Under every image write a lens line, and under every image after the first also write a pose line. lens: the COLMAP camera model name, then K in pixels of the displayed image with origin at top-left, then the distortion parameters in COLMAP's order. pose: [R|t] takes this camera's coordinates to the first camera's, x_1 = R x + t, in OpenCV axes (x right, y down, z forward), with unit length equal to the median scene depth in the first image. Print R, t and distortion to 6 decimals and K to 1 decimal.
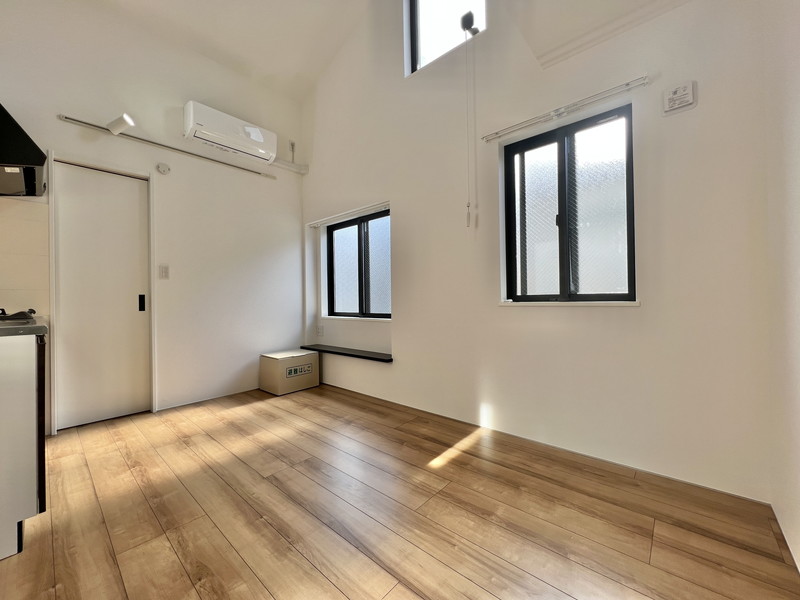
lens RADIAL K [[319.8, 0, 398.3], [0, 319.8, 302.6], [0, 0, 1]] dist [-0.001533, 0.000183]
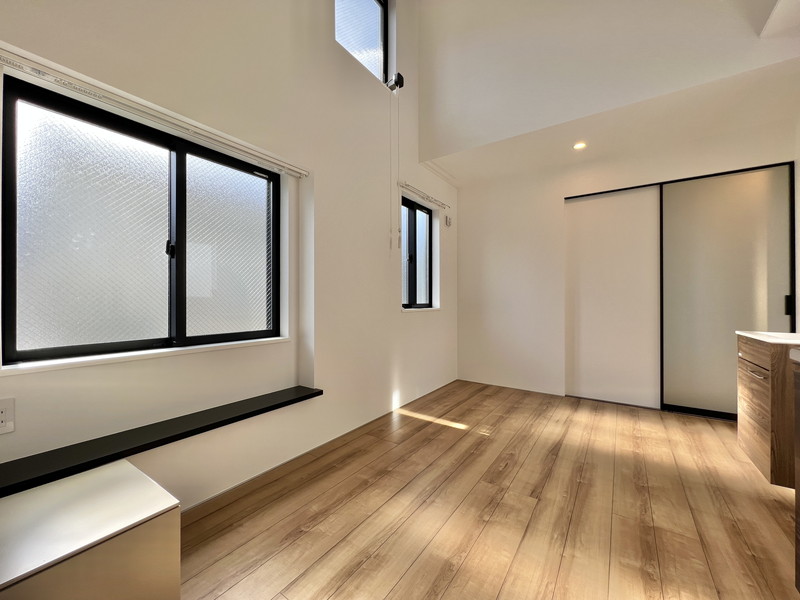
lens RADIAL K [[319.8, 0, 399.0], [0, 319.8, 299.5], [0, 0, 1]] dist [-0.001533, 0.000183]
pose [[-0.116691, 0.015803, 0.993043, -1.218206], [0.007675, 0.999858, -0.015010, -0.026685], [-0.993139, 0.005870, -0.116796, 1.404136]]
